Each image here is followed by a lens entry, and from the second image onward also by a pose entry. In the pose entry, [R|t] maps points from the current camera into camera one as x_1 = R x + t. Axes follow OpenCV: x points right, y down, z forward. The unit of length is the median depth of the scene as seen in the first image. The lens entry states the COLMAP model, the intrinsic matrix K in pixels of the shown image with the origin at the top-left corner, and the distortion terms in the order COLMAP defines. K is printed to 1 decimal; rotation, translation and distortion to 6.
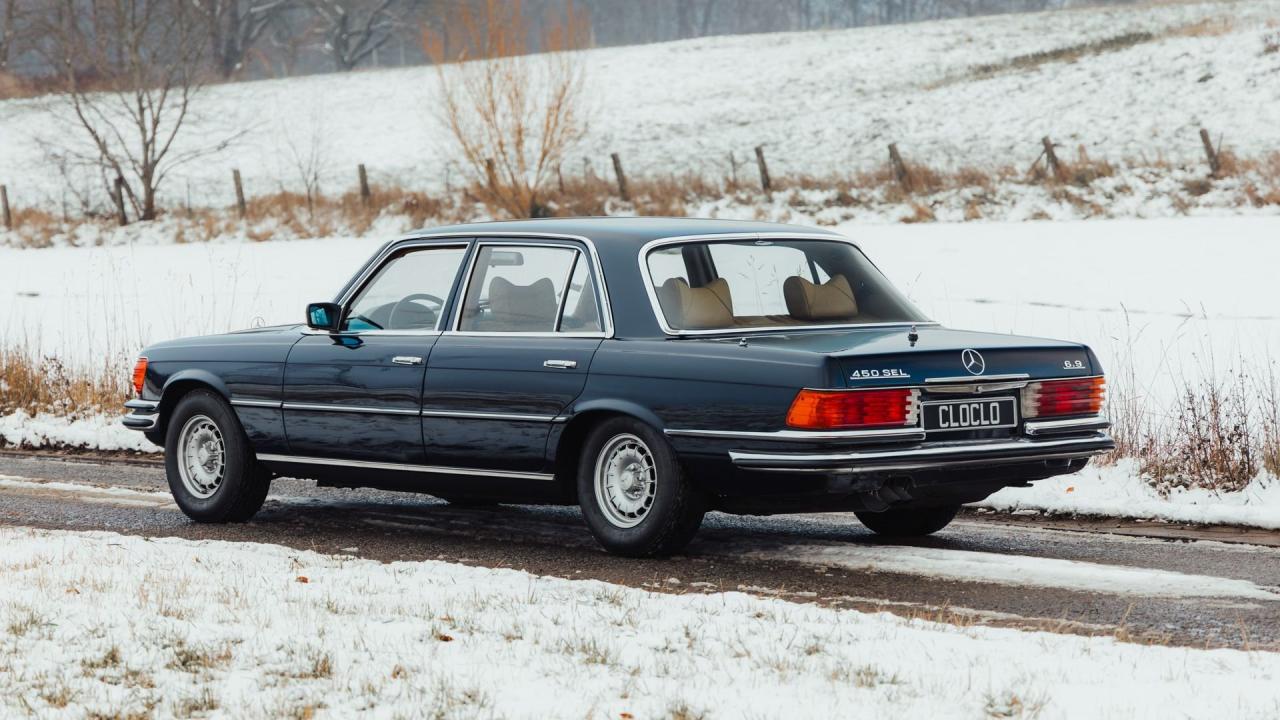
lens RADIAL K [[5346.1, 0, 640.0], [0, 5346.1, 360.0], [0, 0, 1]] dist [0.153692, 1.368250]
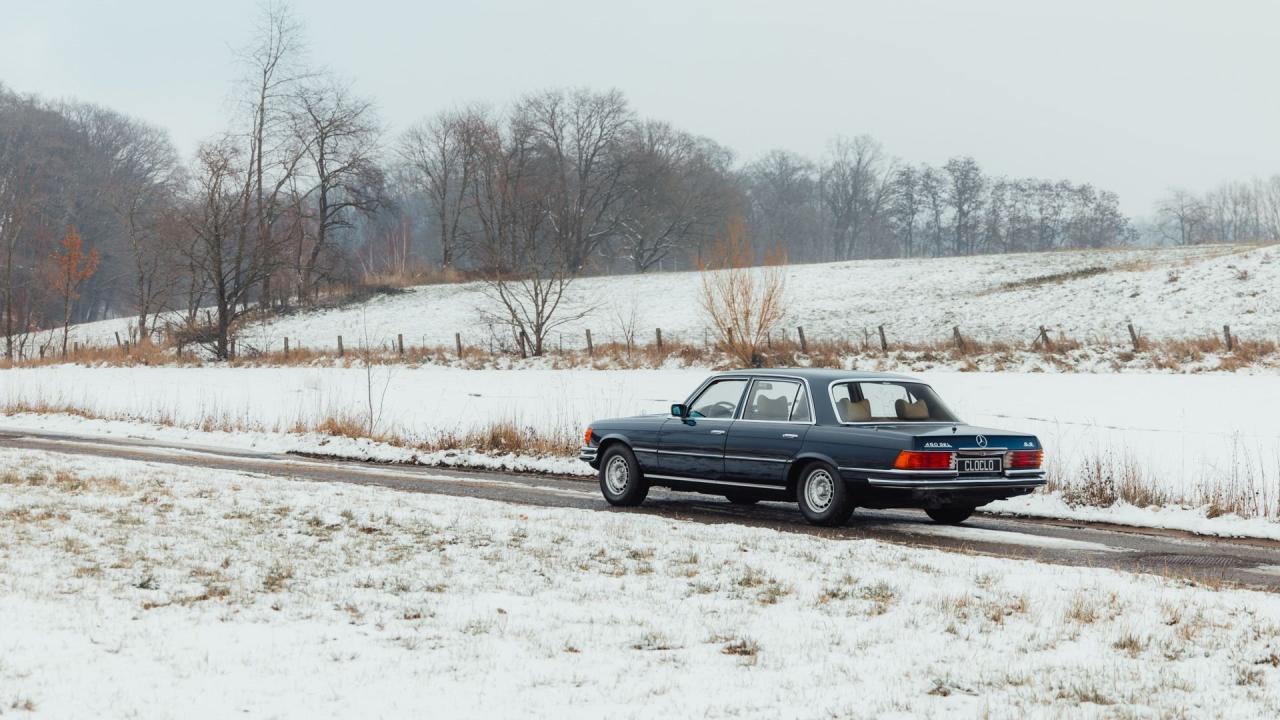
lens RADIAL K [[3365.0, 0, 658.0], [0, 3365.0, 362.4], [0, 0, 1]] dist [0.189897, -1.188948]
pose [[0.998574, 0.032507, -0.042353, -0.004283], [-0.033549, 0.999146, -0.024137, 0.002071], [0.041532, 0.025524, 0.998811, -0.132307]]
